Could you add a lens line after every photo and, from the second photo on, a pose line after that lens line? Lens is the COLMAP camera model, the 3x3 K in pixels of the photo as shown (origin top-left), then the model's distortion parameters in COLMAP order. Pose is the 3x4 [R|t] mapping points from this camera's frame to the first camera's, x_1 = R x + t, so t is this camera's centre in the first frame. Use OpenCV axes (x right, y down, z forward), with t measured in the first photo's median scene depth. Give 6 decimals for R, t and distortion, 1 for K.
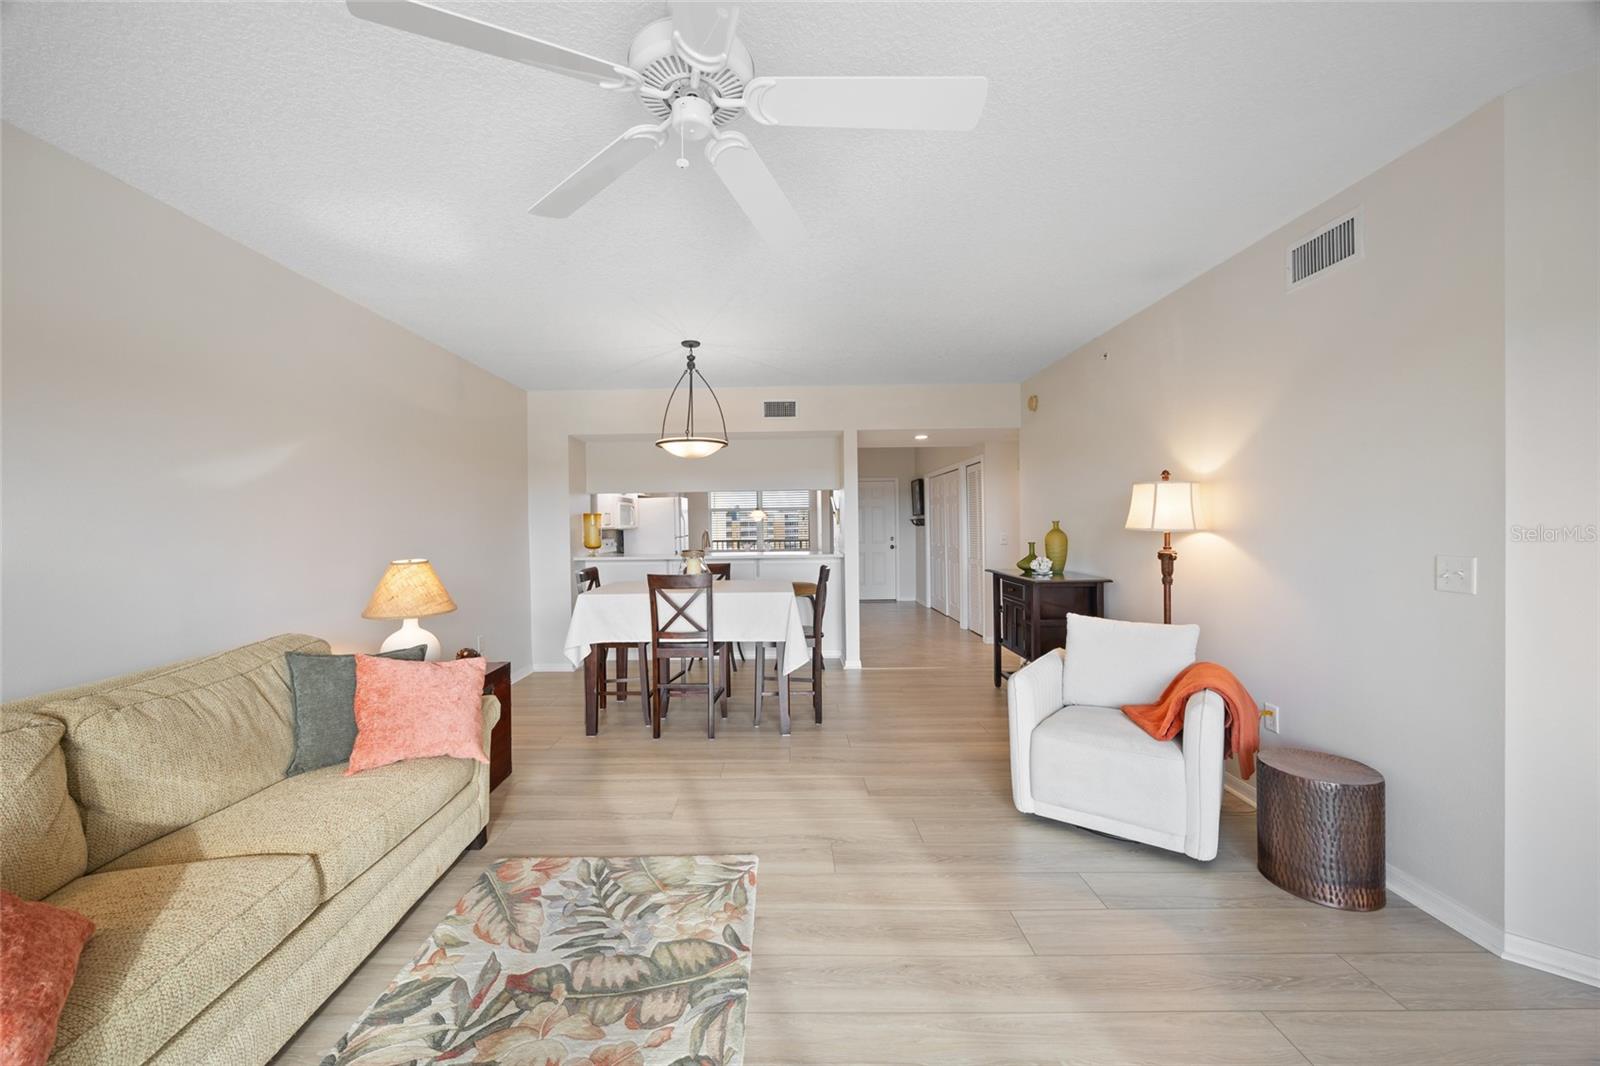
lens RADIAL K [[632.7, 0, 762.2], [0, 632.7, 528.8], [0, 0, 1]] dist [-0.000133, -0.000112]
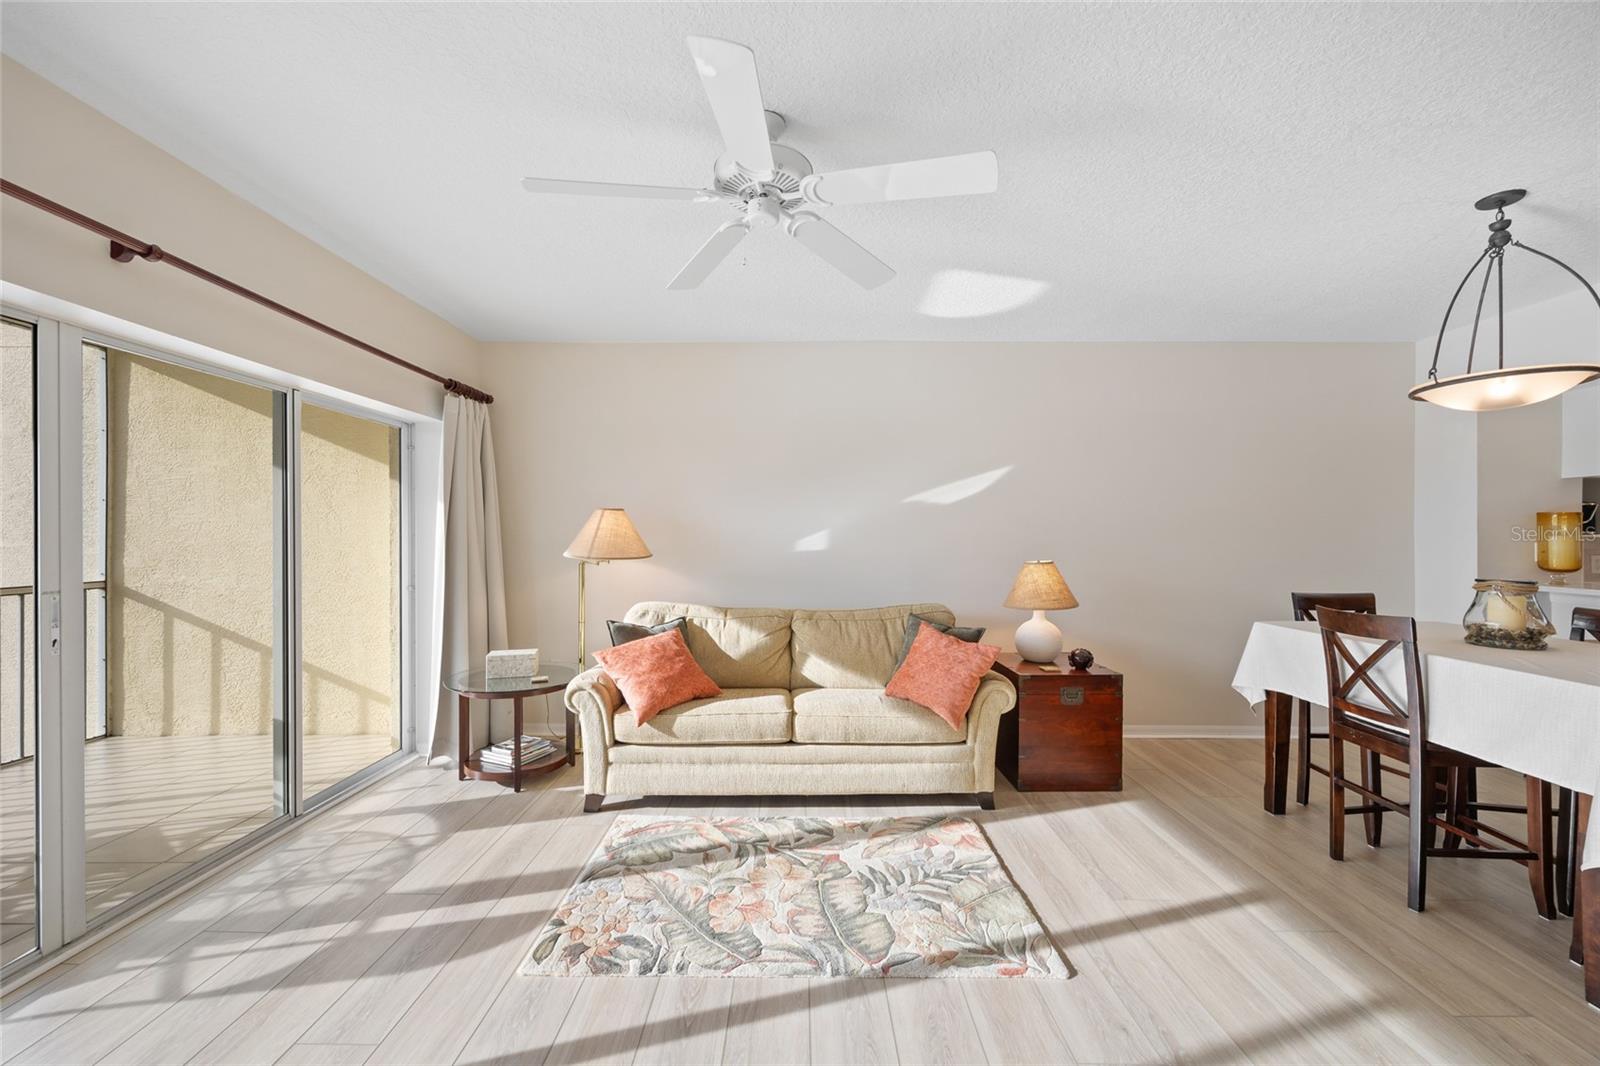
lens RADIAL K [[630.2, 0, 799.5], [0, 630.2, 535.9], [0, 0, 1]] dist [-0.000947, -0.000053]
pose [[0.004040, 0.014512, -0.999887, 0.604715], [-0.005886, 0.999878, 0.014488, -0.010864], [0.999975, 0.005827, 0.004125, 0.556715]]
